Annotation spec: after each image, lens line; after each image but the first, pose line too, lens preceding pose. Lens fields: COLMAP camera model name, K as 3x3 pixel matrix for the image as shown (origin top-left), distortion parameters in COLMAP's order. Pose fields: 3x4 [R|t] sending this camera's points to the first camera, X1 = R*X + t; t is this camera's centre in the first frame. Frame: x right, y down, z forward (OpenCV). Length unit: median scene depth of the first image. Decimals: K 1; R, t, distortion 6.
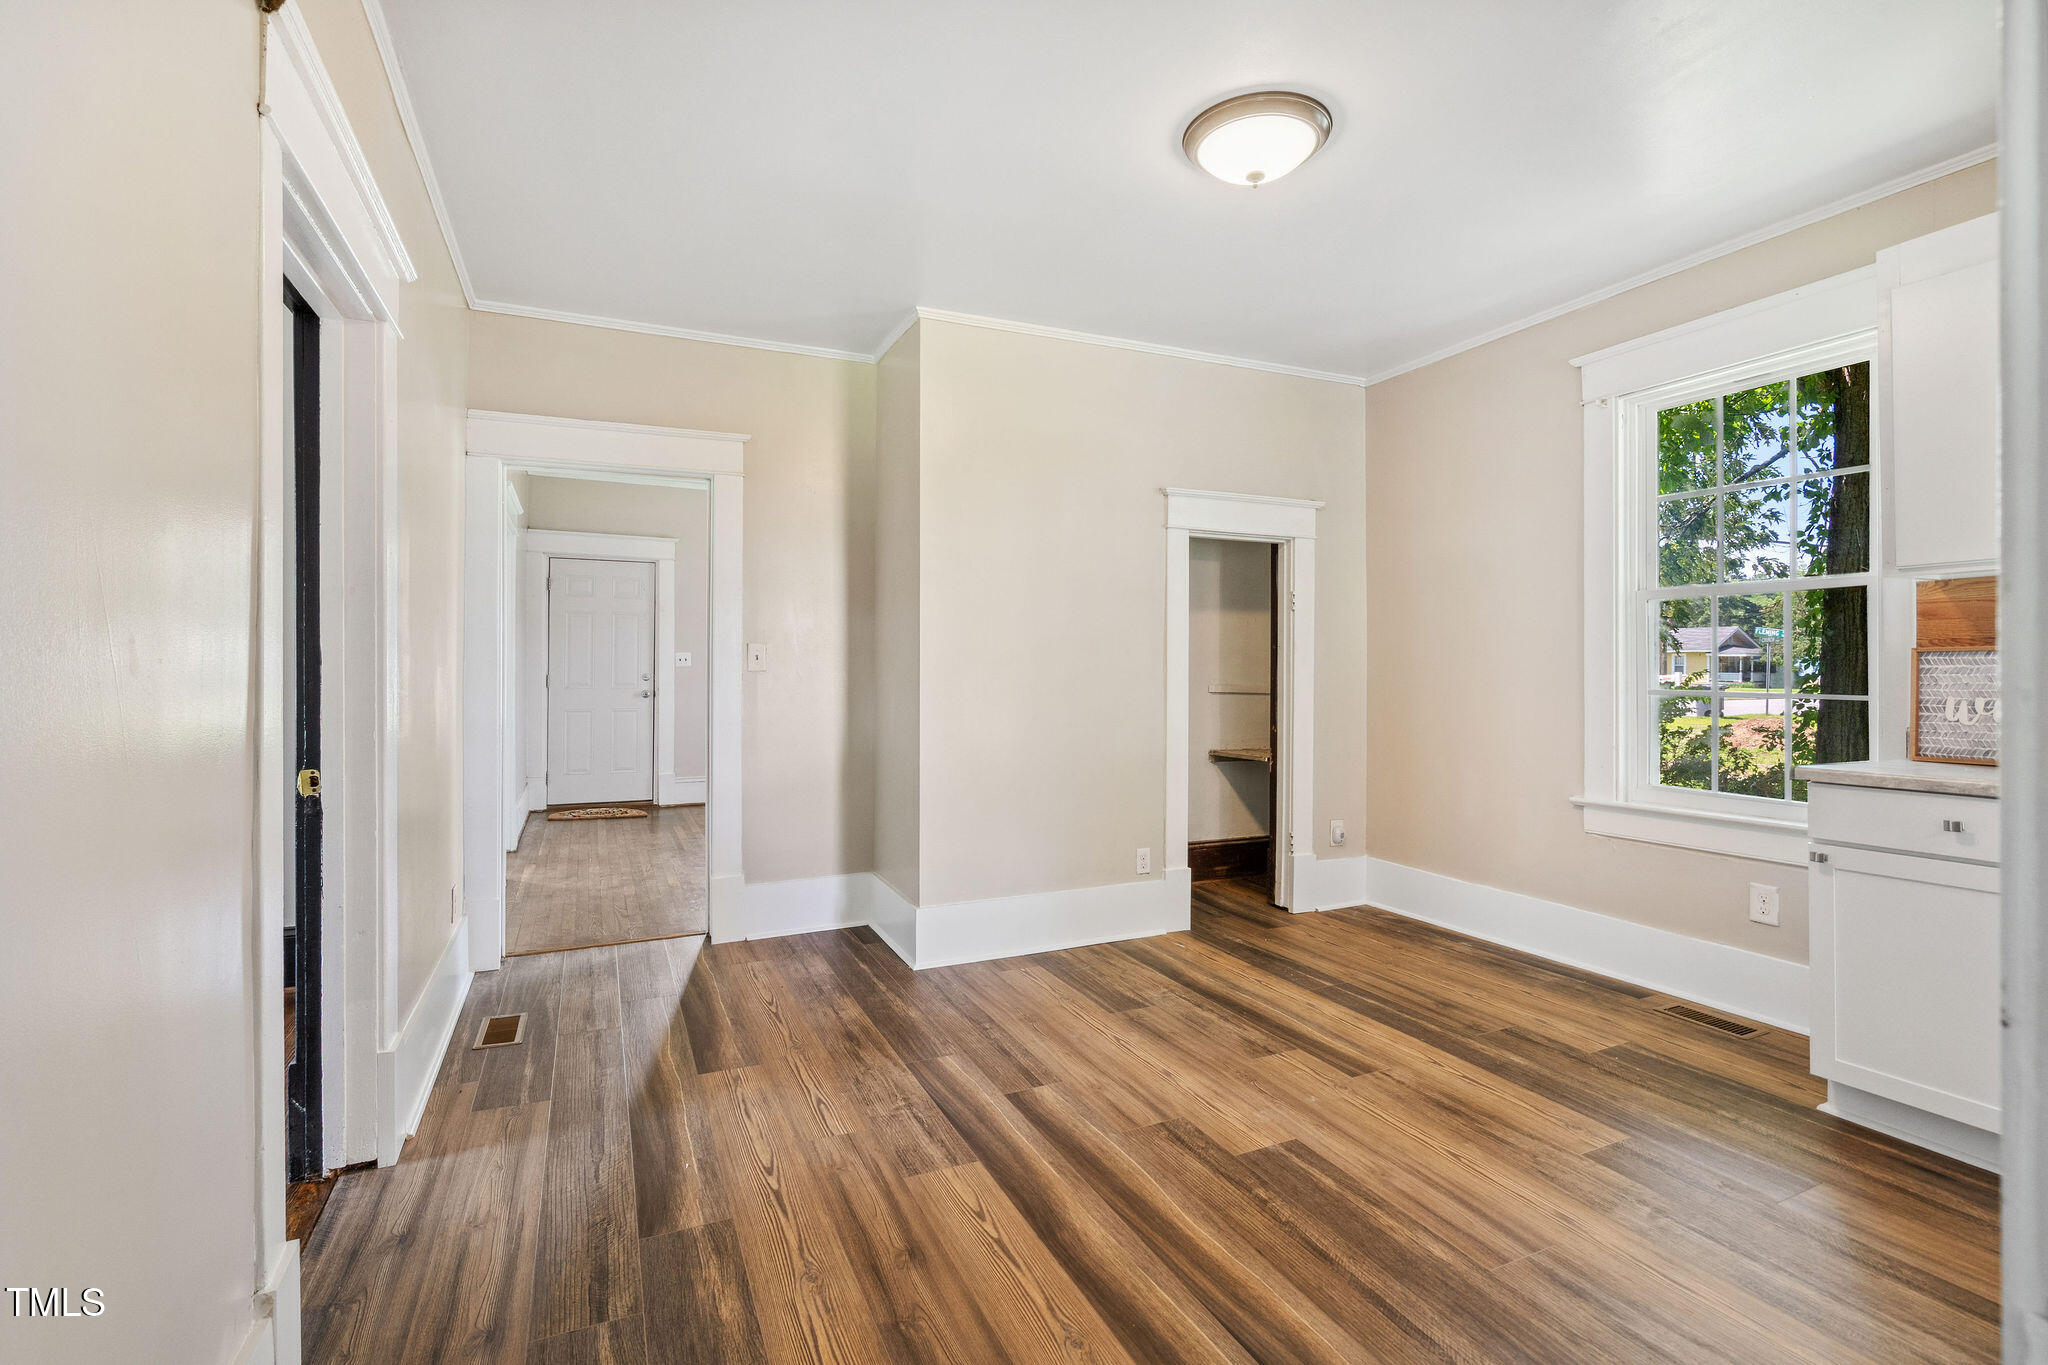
lens RADIAL K [[935.1, 0, 1021.8], [0, 935.1, 662.4], [0, 0, 1]] dist [0.001076, 0.000154]
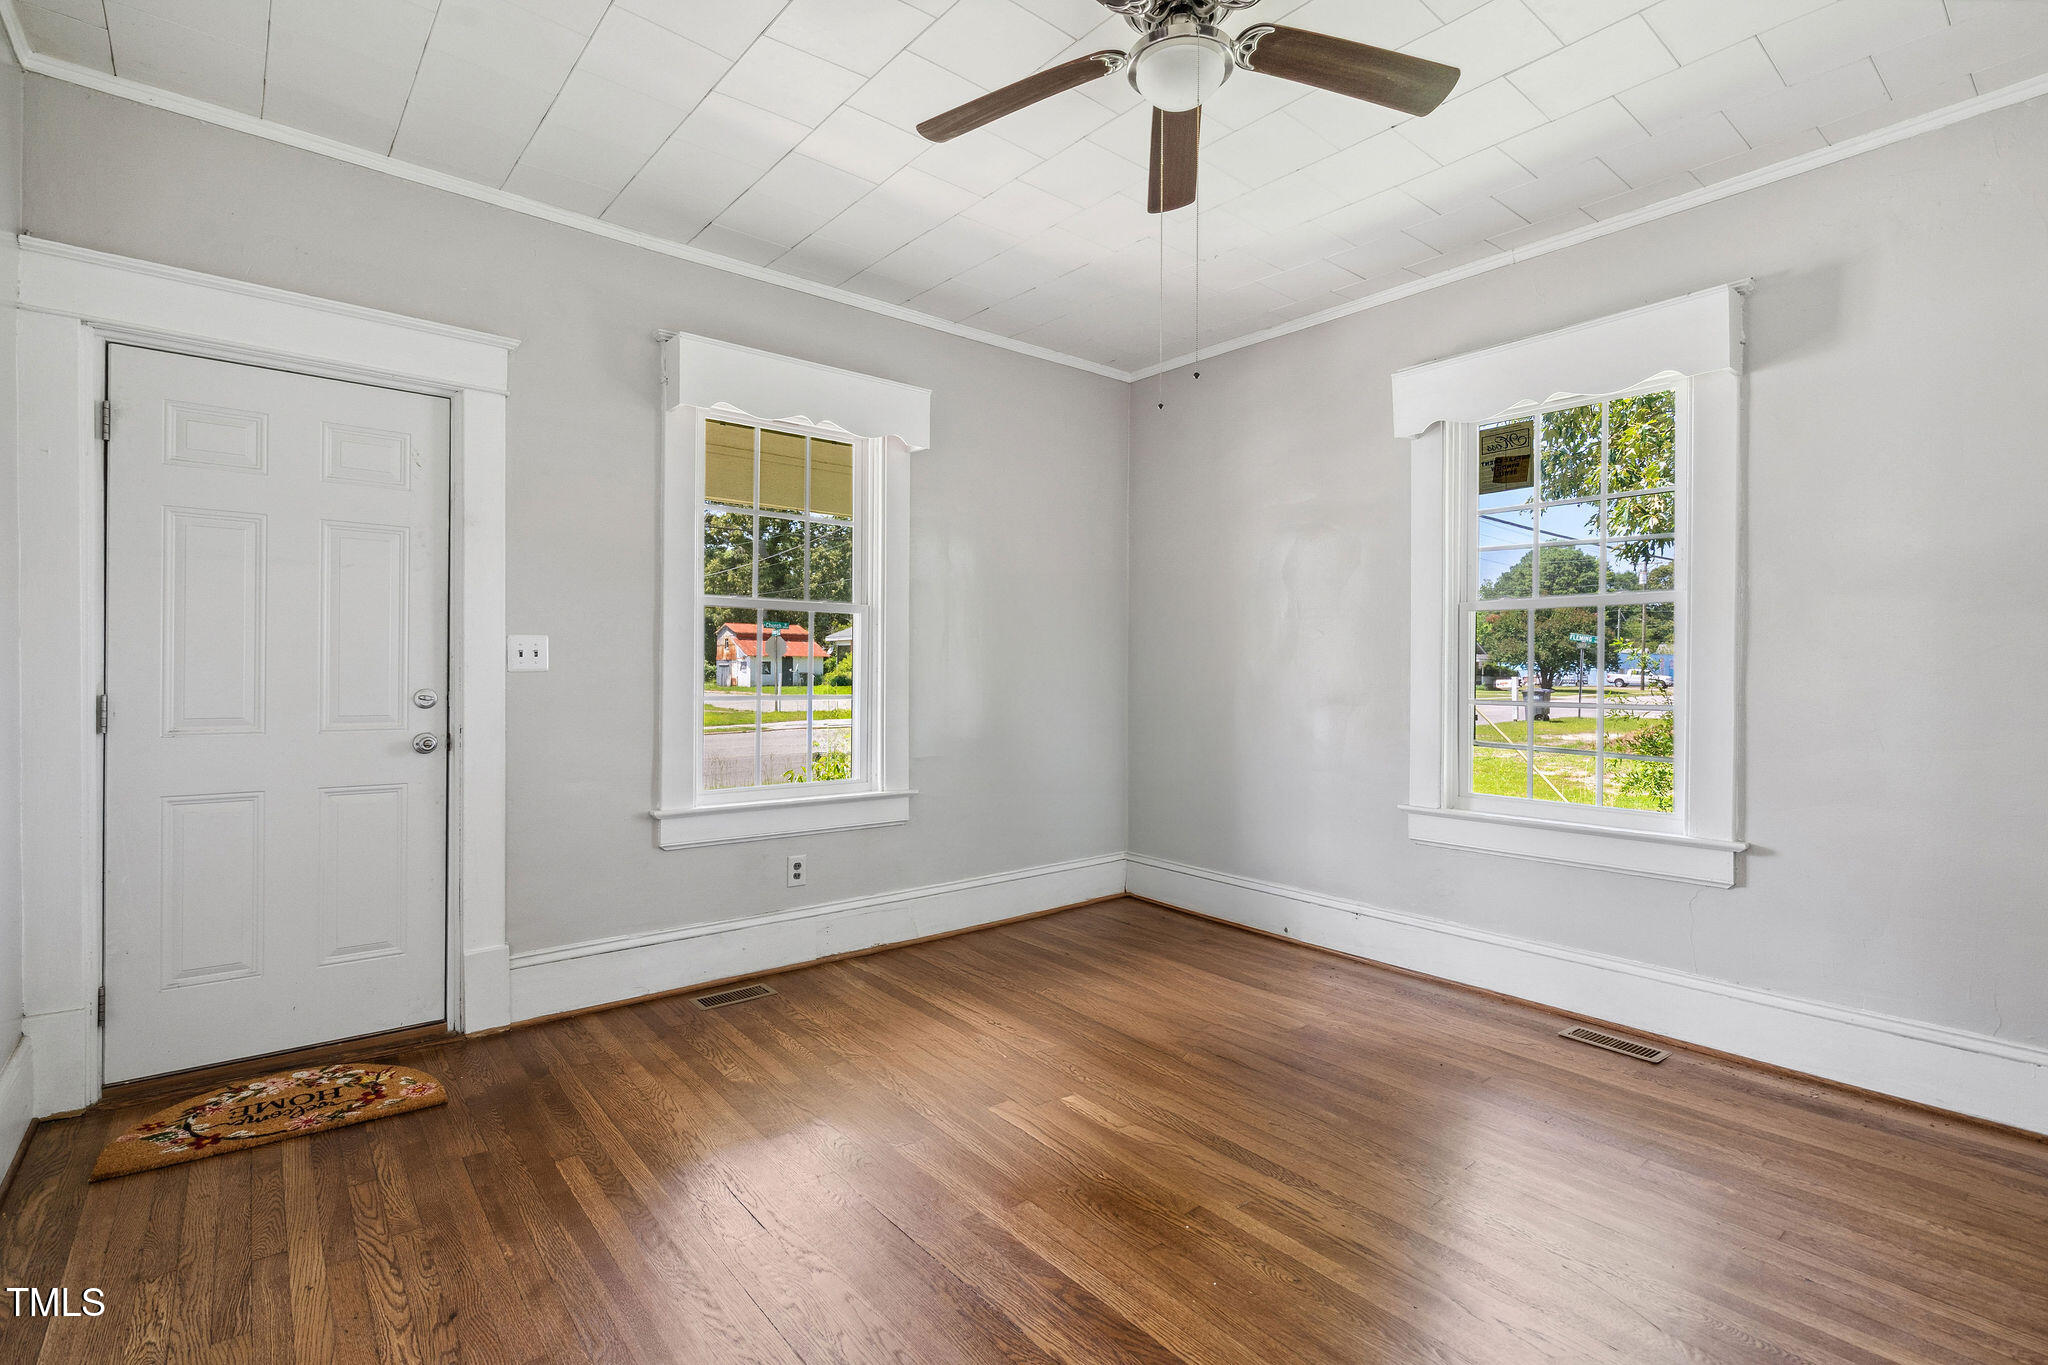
lens RADIAL K [[935.1, 0, 1021.4], [0, 935.1, 682.1], [0, 0, 1]] dist [0.001076, 0.000154]
pose [[0.967888, 0.002709, 0.251365, -0.090121], [-0.005988, 0.999907, 0.012283, 0.001035], [-0.251309, -0.013394, 0.967814, 0.196064]]
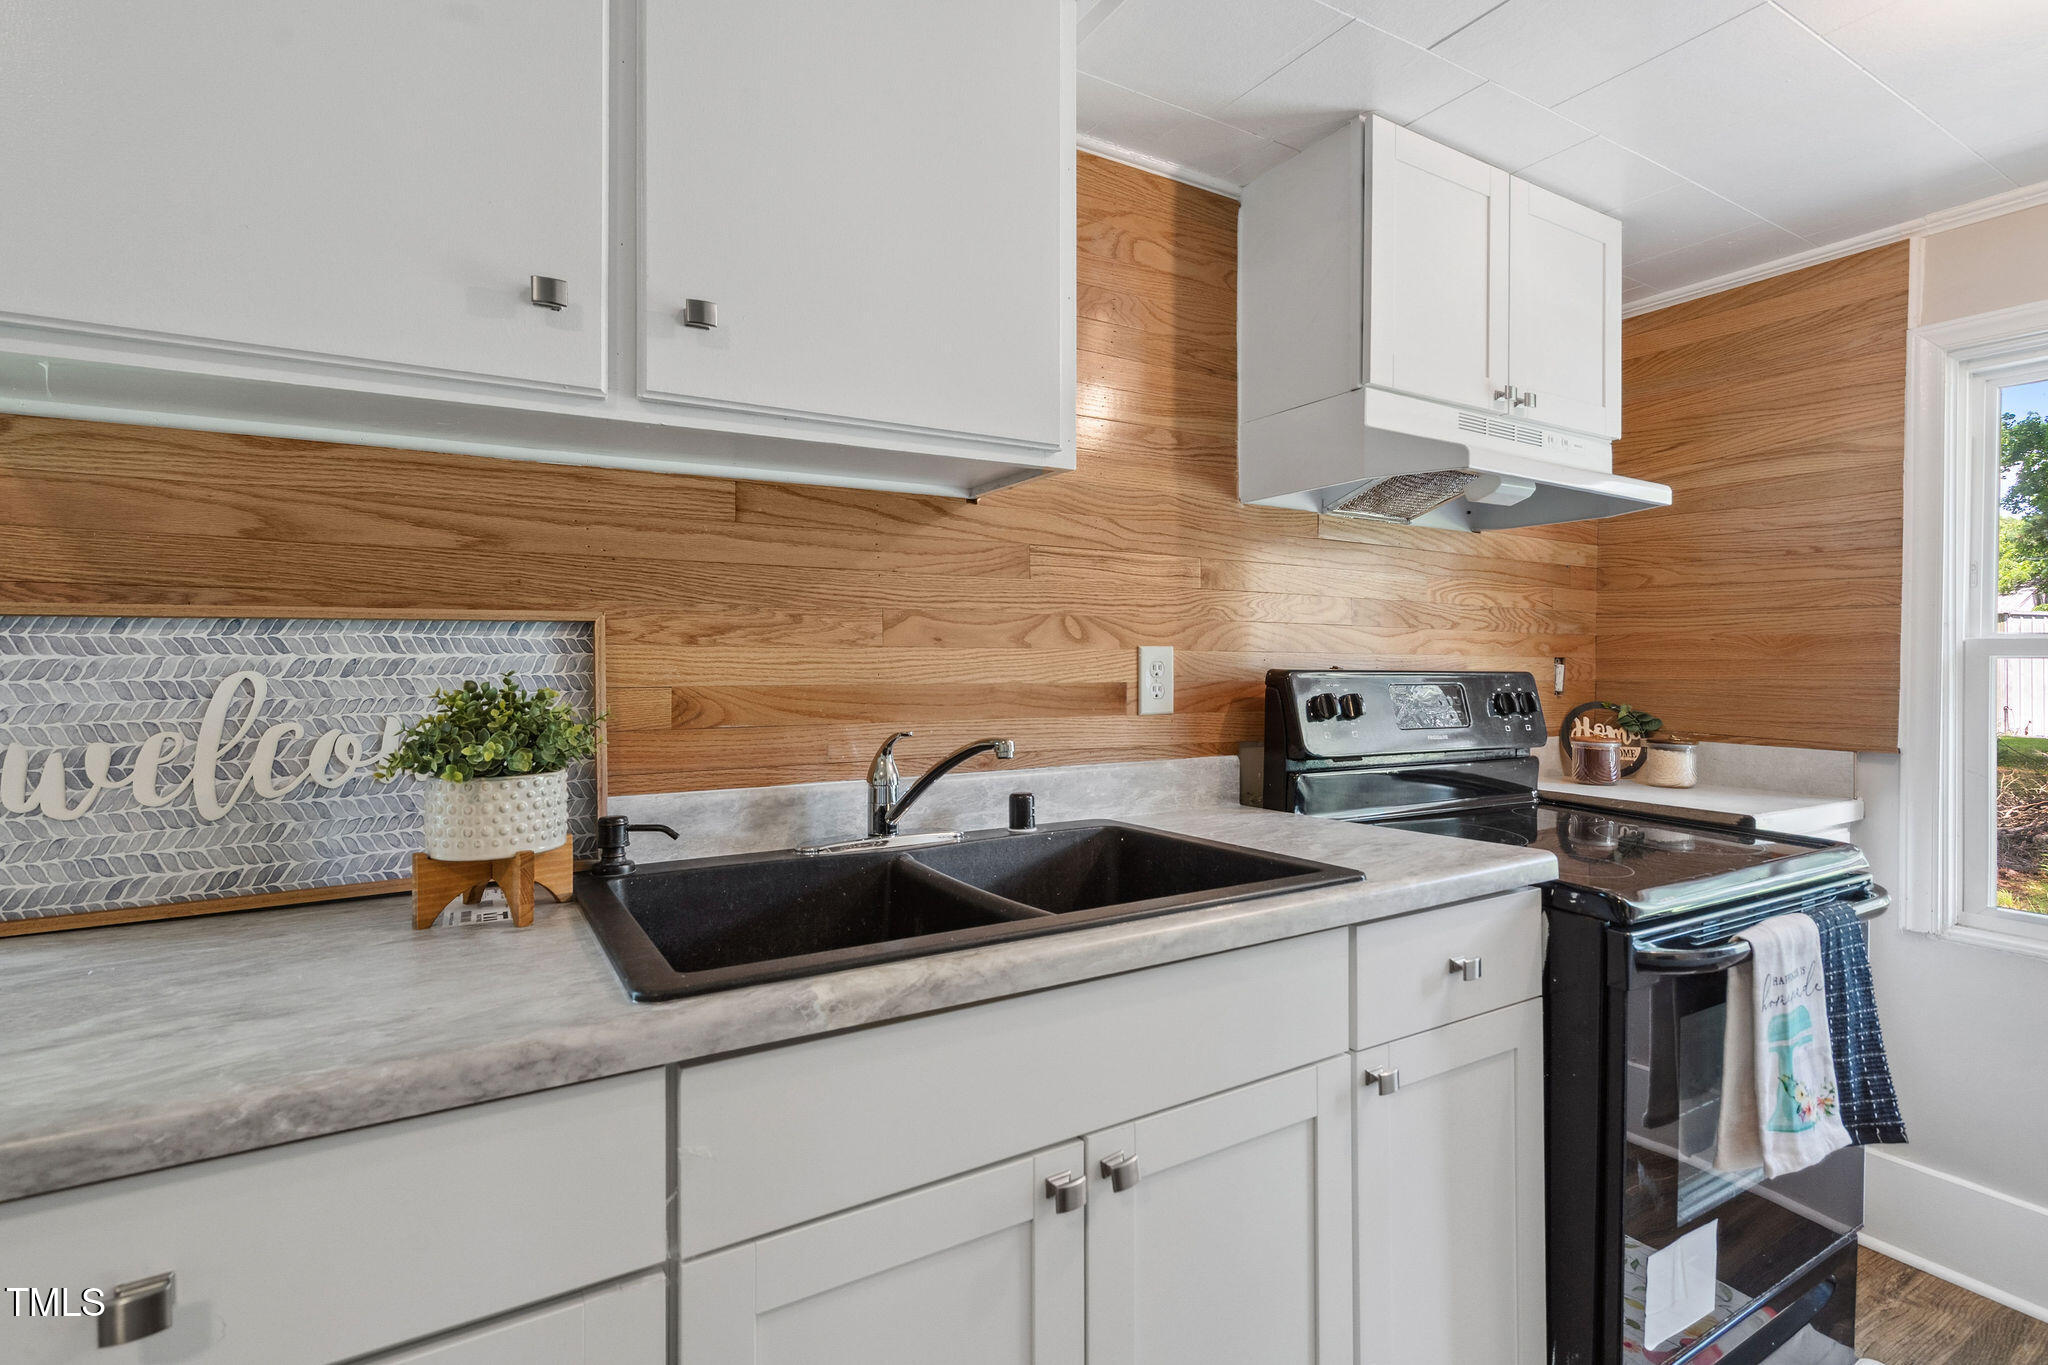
lens RADIAL K [[935.1, 0, 1009.9], [0, 935.1, 658.5], [0, 0, 1]] dist [0.001076, 0.000154]
pose [[-0.097805, 0.003765, 0.995199, 0.714556], [-0.008574, 0.999953, -0.004625, 0.003550], [-0.995169, -0.008985, -0.097768, 0.781700]]
